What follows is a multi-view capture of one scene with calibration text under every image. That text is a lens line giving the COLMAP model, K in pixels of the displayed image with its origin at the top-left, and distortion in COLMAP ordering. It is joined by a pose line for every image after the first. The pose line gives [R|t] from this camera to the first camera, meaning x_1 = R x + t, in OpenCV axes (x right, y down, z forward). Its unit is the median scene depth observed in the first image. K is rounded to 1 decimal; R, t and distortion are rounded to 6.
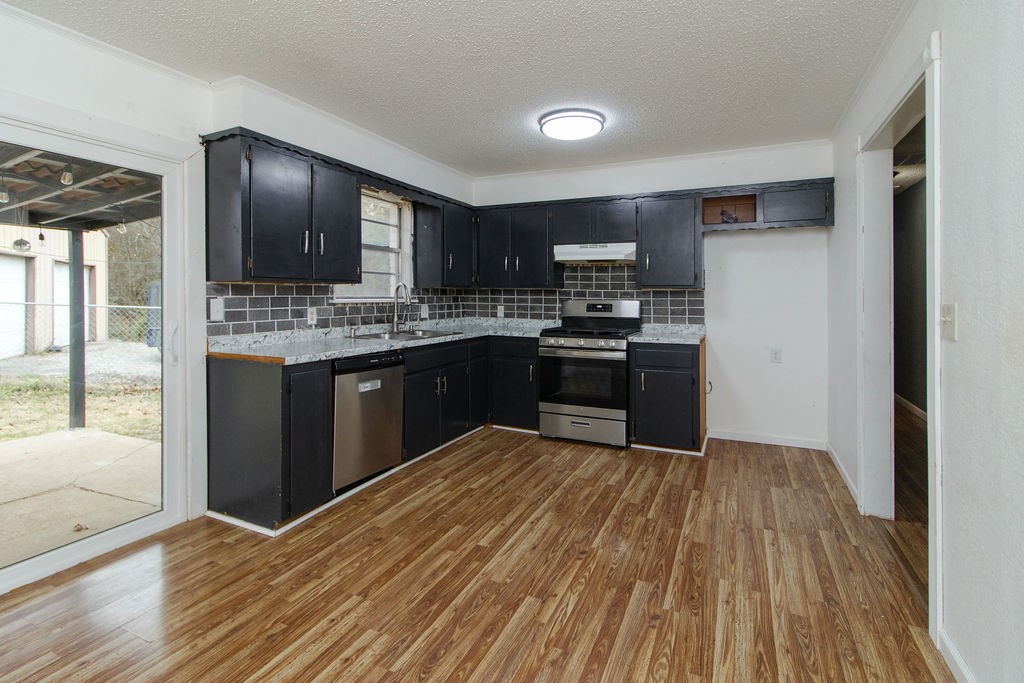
lens RADIAL K [[503.1, 0, 519.3], [0, 503.1, 295.9], [0, 0, 1]] dist [0.000514, 0.000339]
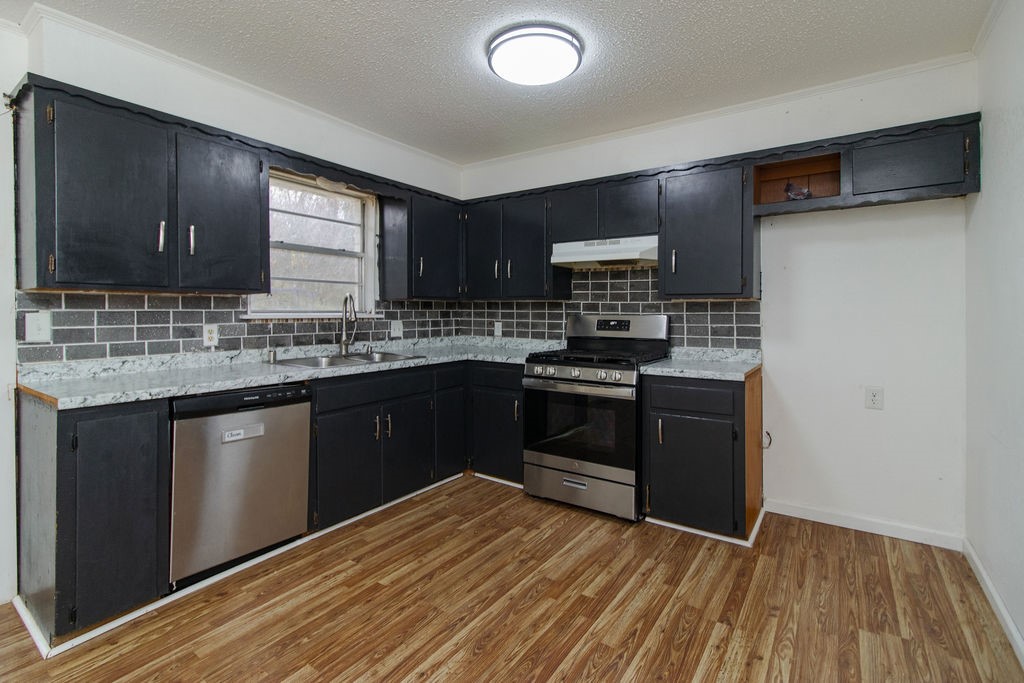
lens RADIAL K [[484.3, 0, 511.6], [0, 484.3, 314.4], [0, 0, 1]] dist [0.001604, 0.000315]
pose [[0.982785, -0.000902, -0.184751, 0.181346], [0.001891, 0.999985, 0.005178, 0.004298], [0.184744, -0.005438, 0.982772, 0.325652]]
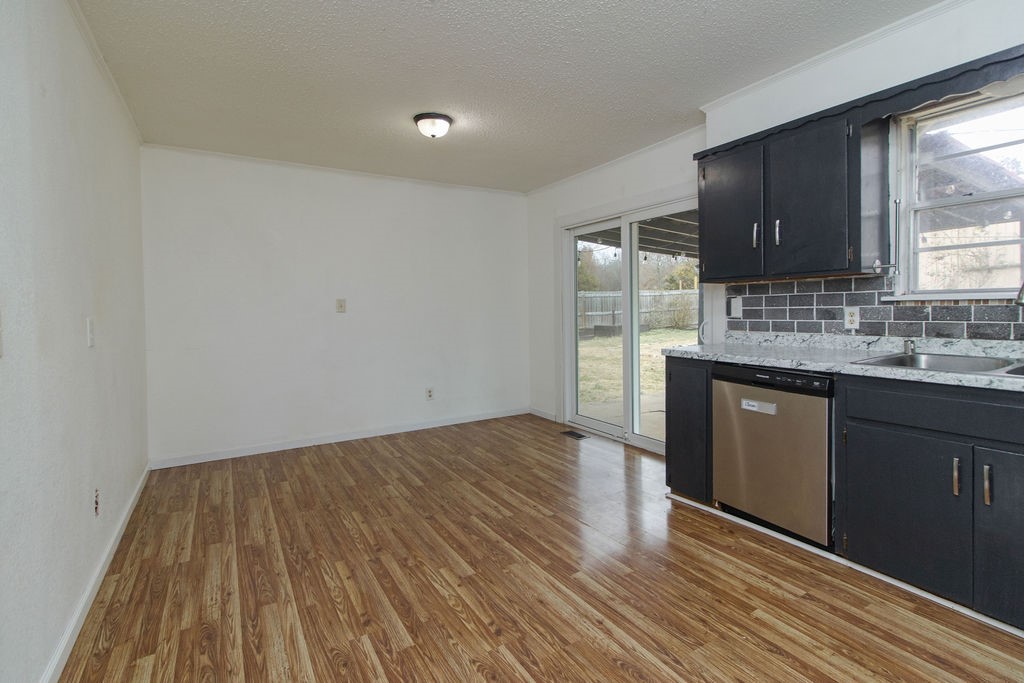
lens RADIAL K [[484.3, 0, 511.6], [0, 484.3, 314.4], [0, 0, 1]] dist [0.001604, 0.000315]
pose [[-0.579252, 0.022899, -0.814827, 0.464652], [0.019848, 0.999705, 0.013984, 0.013335], [0.814907, -0.008072, -0.579536, 0.956623]]
